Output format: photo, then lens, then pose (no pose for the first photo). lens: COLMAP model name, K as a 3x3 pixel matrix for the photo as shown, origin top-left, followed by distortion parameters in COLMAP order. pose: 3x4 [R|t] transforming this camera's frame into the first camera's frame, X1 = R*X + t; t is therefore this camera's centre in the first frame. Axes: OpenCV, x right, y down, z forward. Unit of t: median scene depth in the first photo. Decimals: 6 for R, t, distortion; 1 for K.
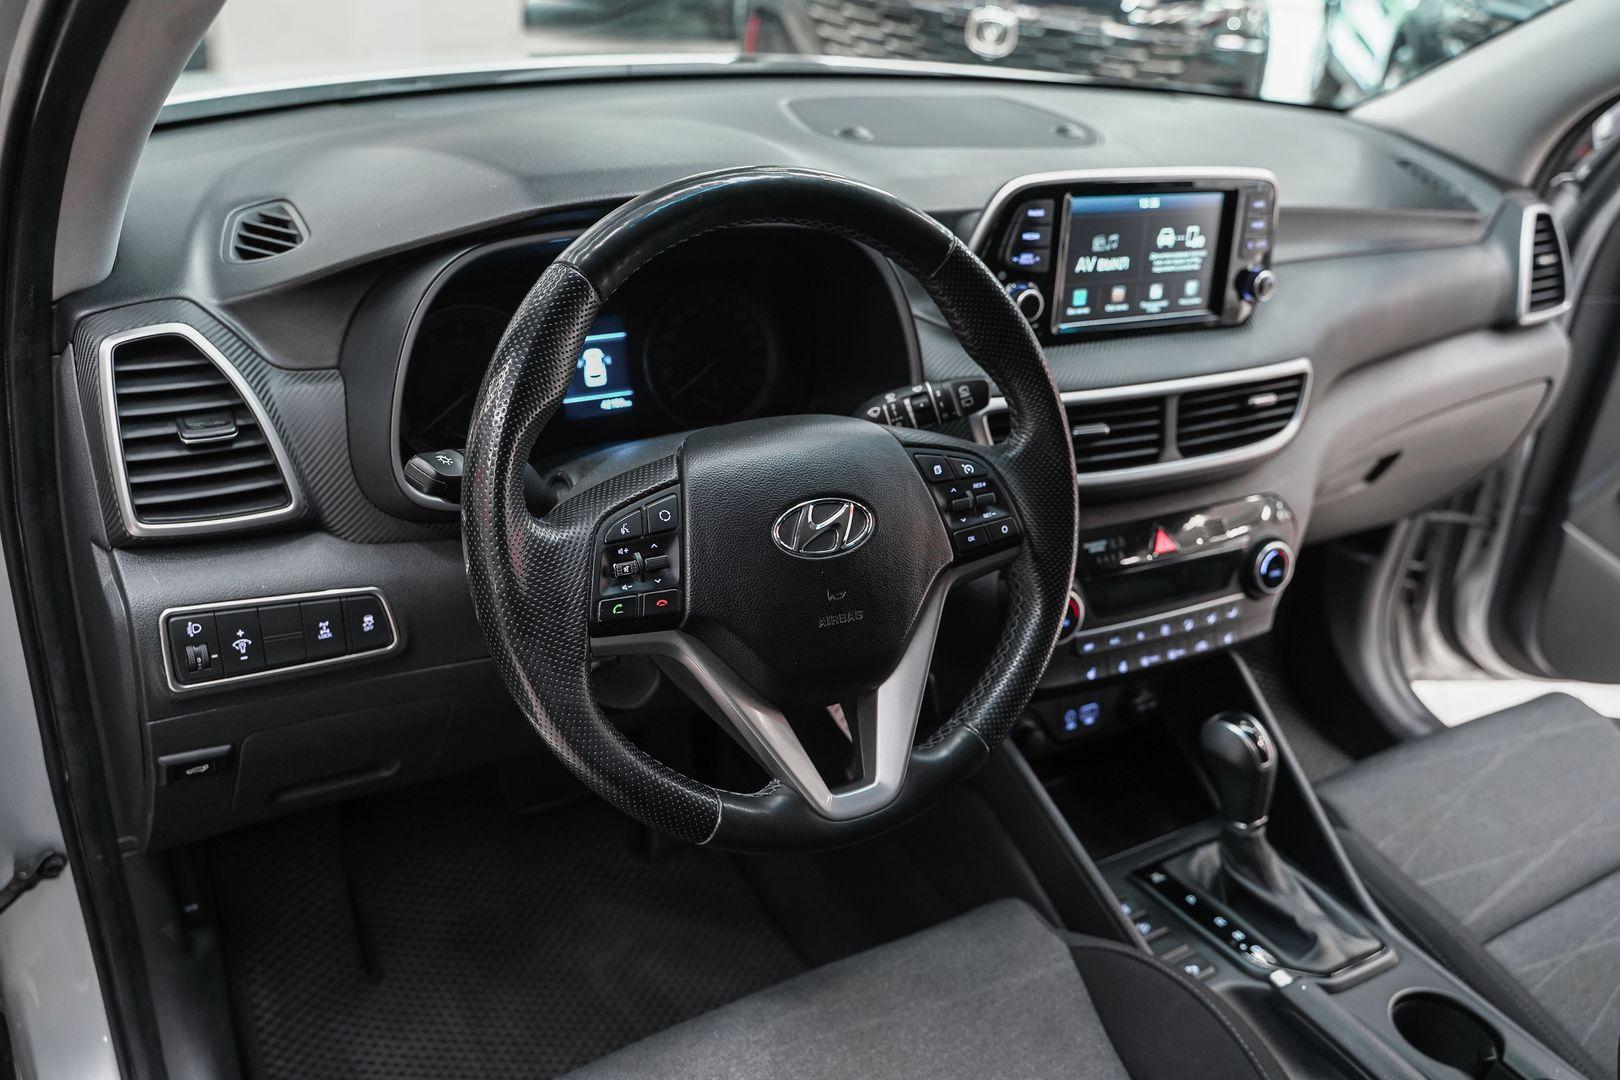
lens RADIAL K [[1347.8, 0, 810.0], [0, 1347.8, 540.0], [0, 0, 1]] dist [-0.111219, 0.079629]
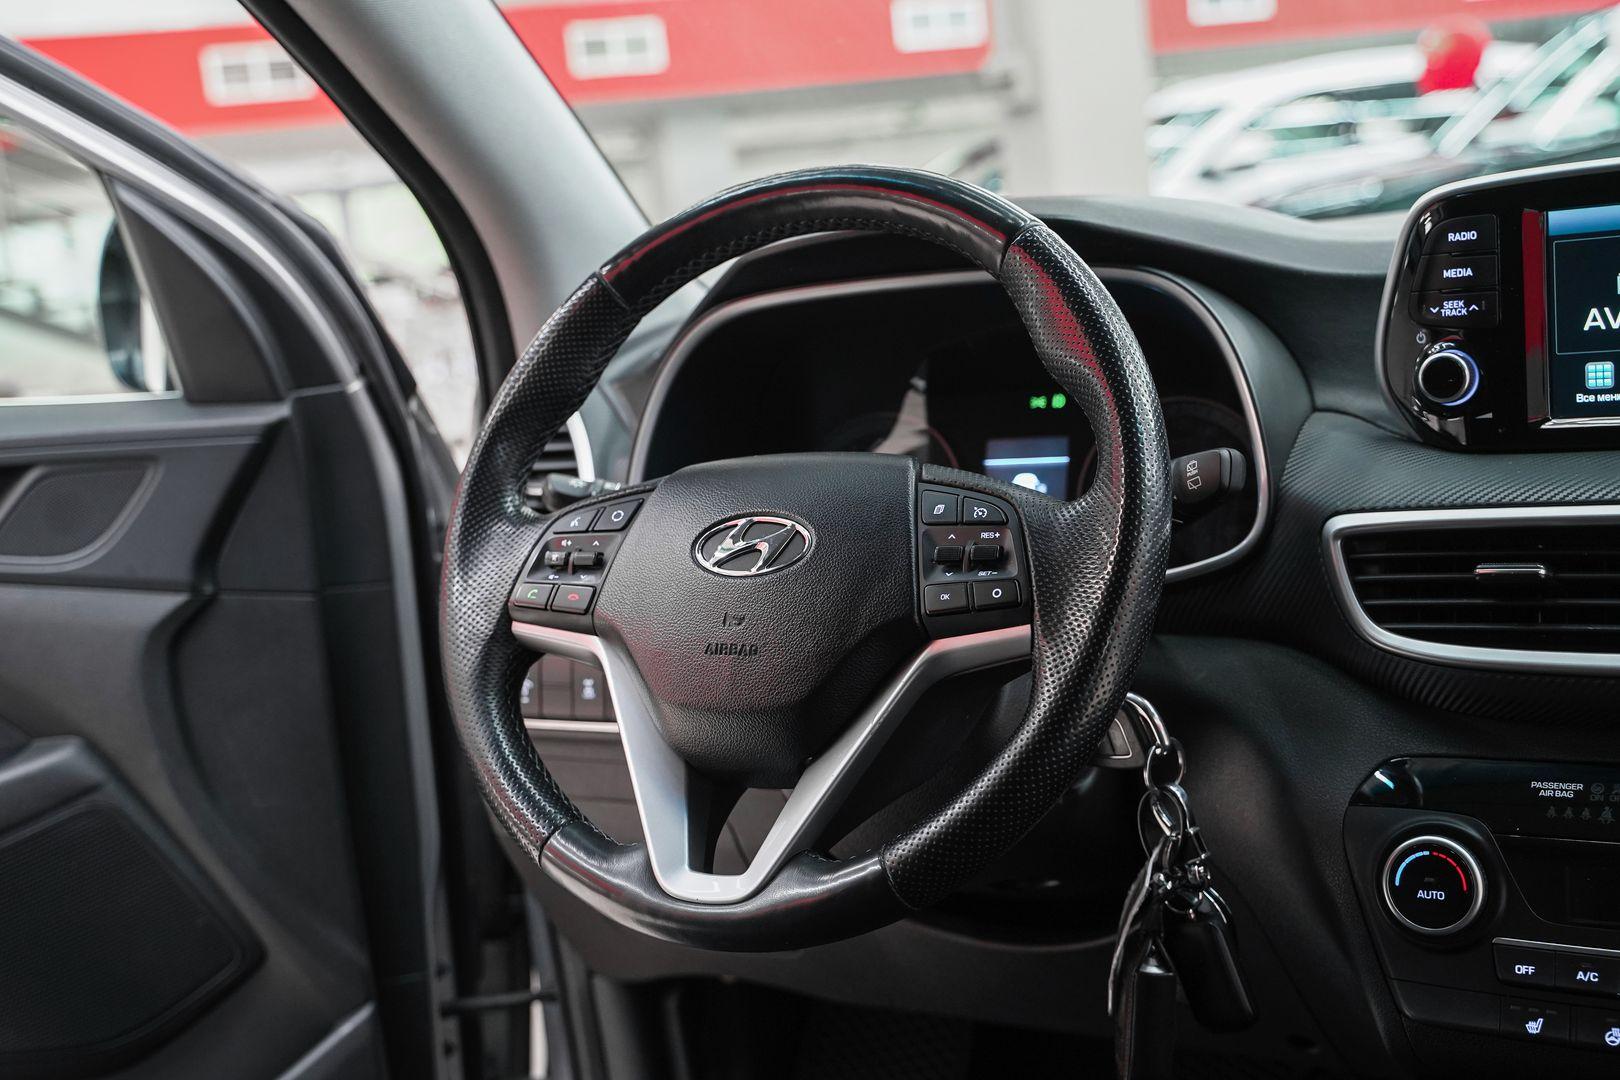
lens RADIAL K [[1968.2, 0, 805.2], [0, 1968.2, 513.7], [0, 0, 1]] dist [0.017645, 0.088958]
pose [[0.499142, -0.026986, -0.866100, 0.762025], [-0.271434, 0.944342, -0.185854, 0.132924], [0.822910, 0.327857, 0.464035, 0.309877]]
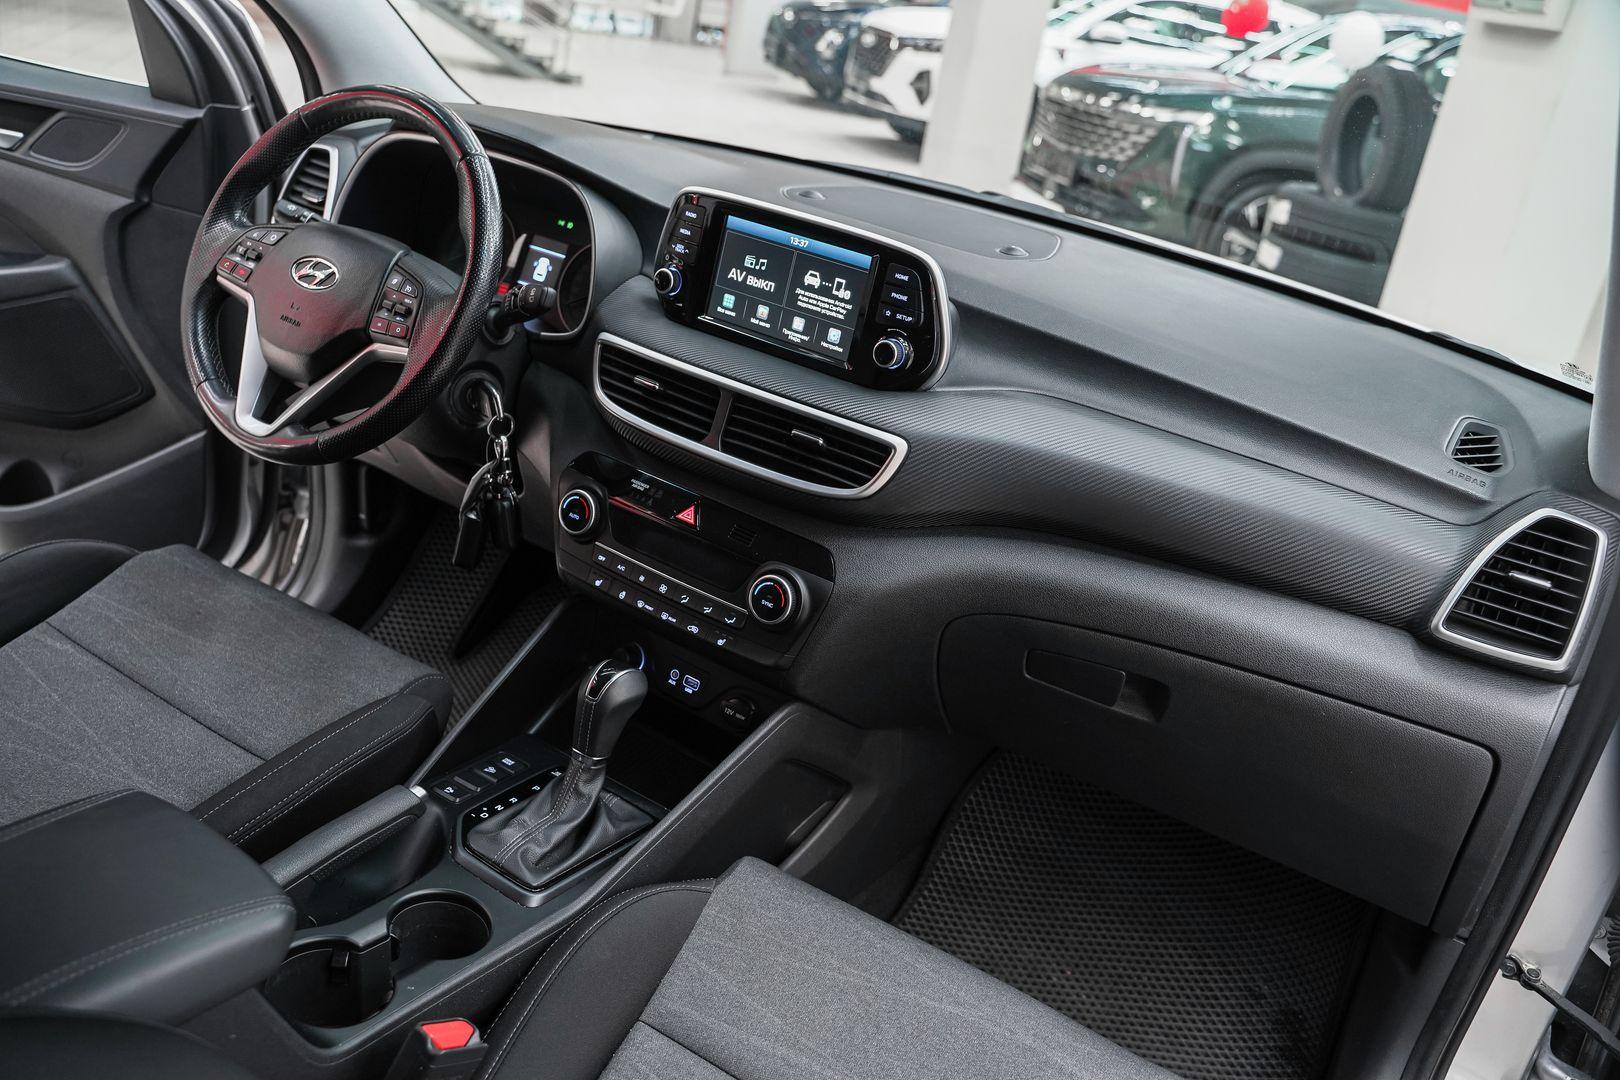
lens RADIAL K [[1308.7, 0, 810.0], [0, 1308.7, 540.0], [0, 0, 1]] dist [-0.113475, 0.086419]
pose [[0.480075, 0.338386, -0.809335, 1.232626], [-0.516286, 0.854885, 0.051185, -0.090860], [0.709209, 0.393276, 0.585113, 0.428969]]
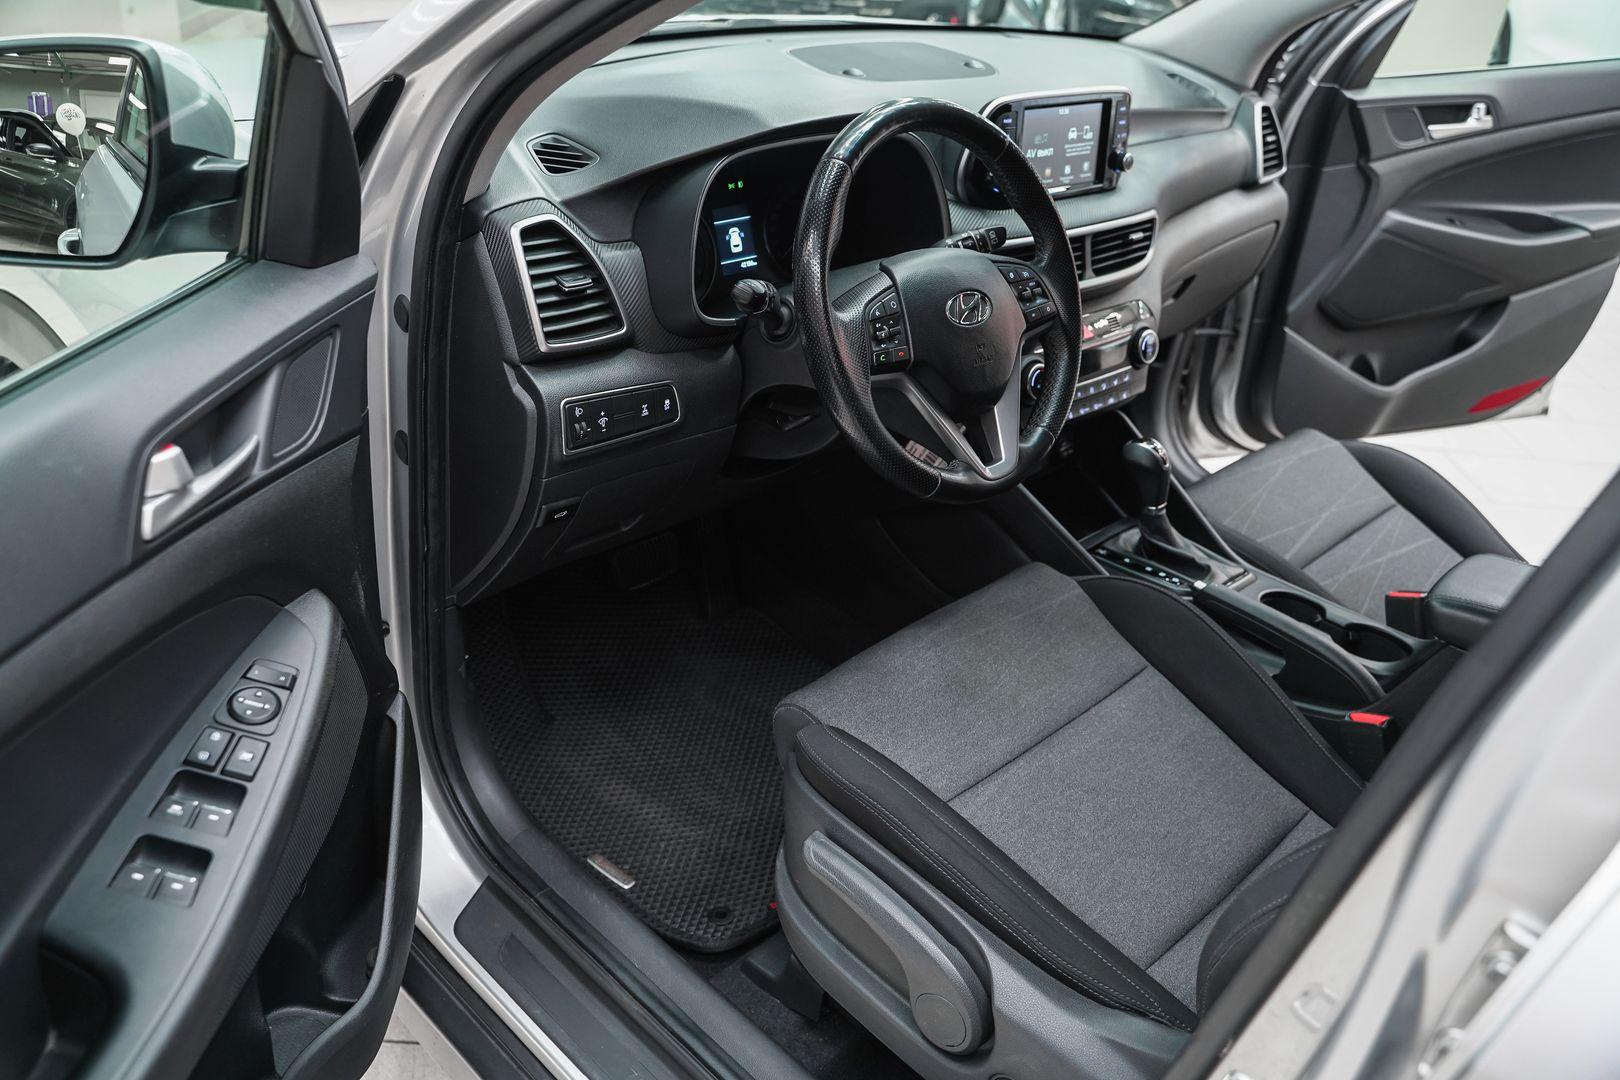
lens RADIAL K [[1308.7, 0, 810.0], [0, 1308.7, 540.0], [0, 0, 1]] dist [-0.113475, 0.086419]
pose [[0.969045, -0.119319, 0.216137, -0.400858], [0.106169, 0.991774, 0.071502, 0.098845], [-0.222890, -0.046342, 0.973741, -0.402141]]
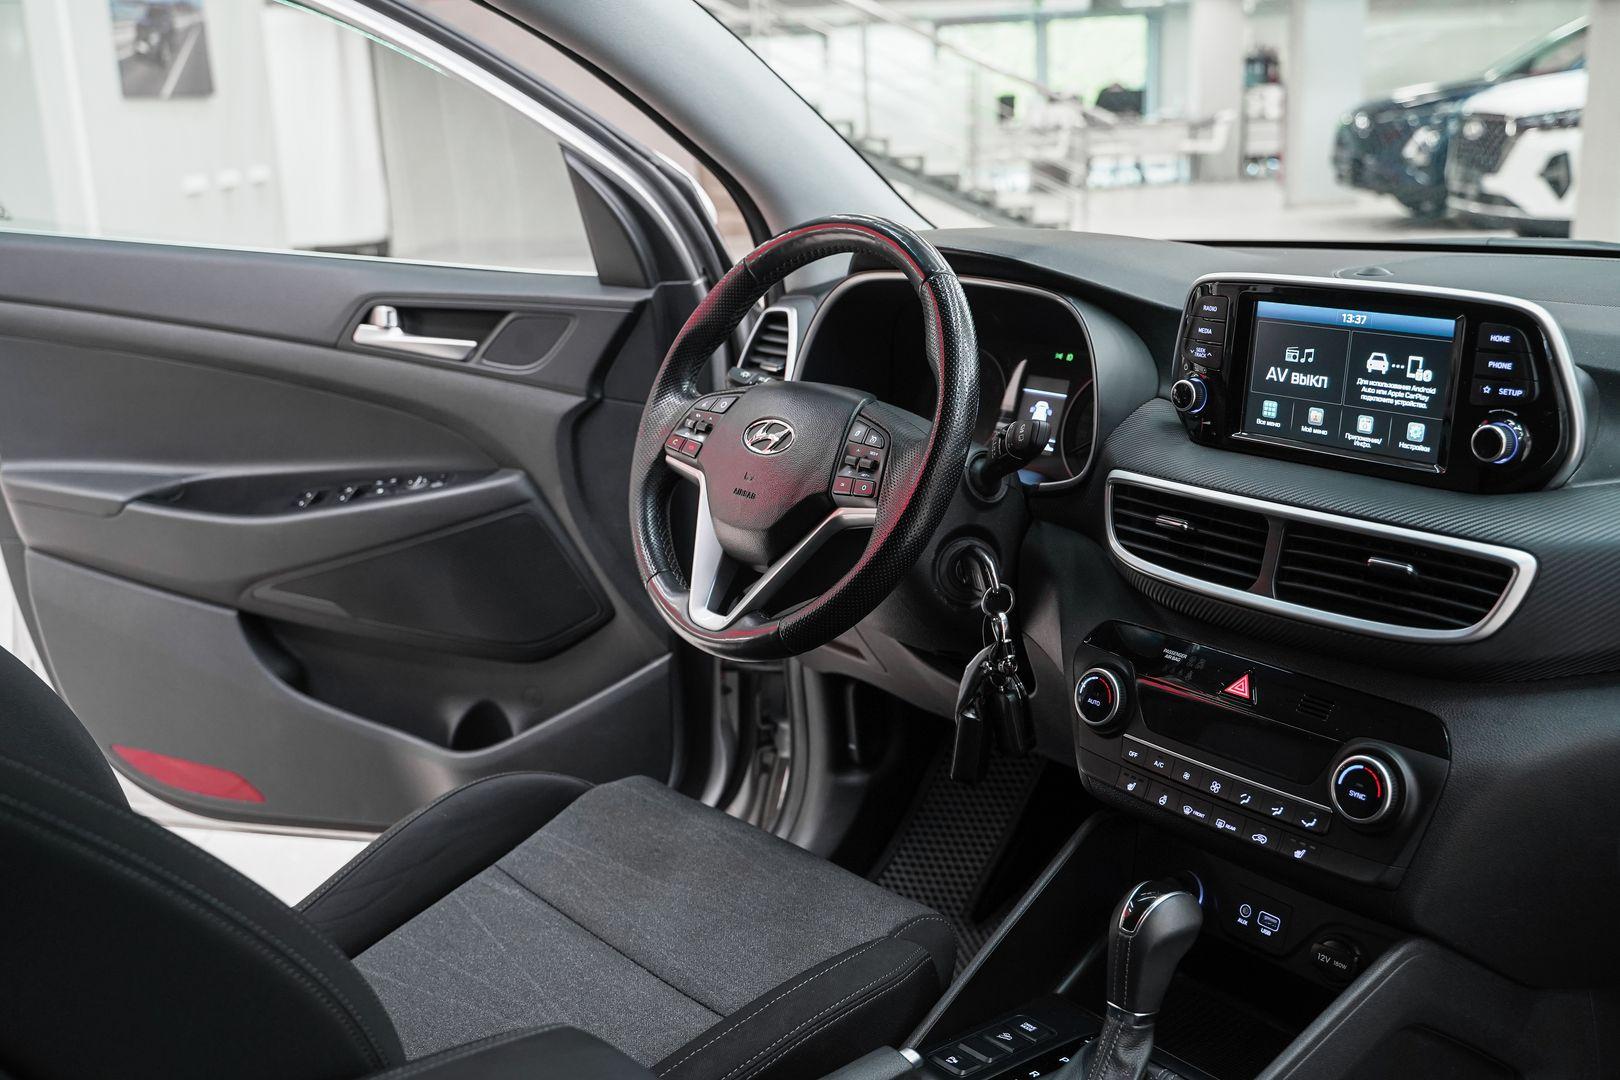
lens RADIAL K [[1649.0, 0, 785.3], [0, 1649.0, 509.0], [0, 0, 1]] dist [-0.069571, 0.125674]
pose [[0.144710, 0.144968, -0.978797, 1.255587], [-0.425818, 0.902047, 0.070645, -0.051731], [0.893162, 0.406566, 0.192265, 0.484377]]
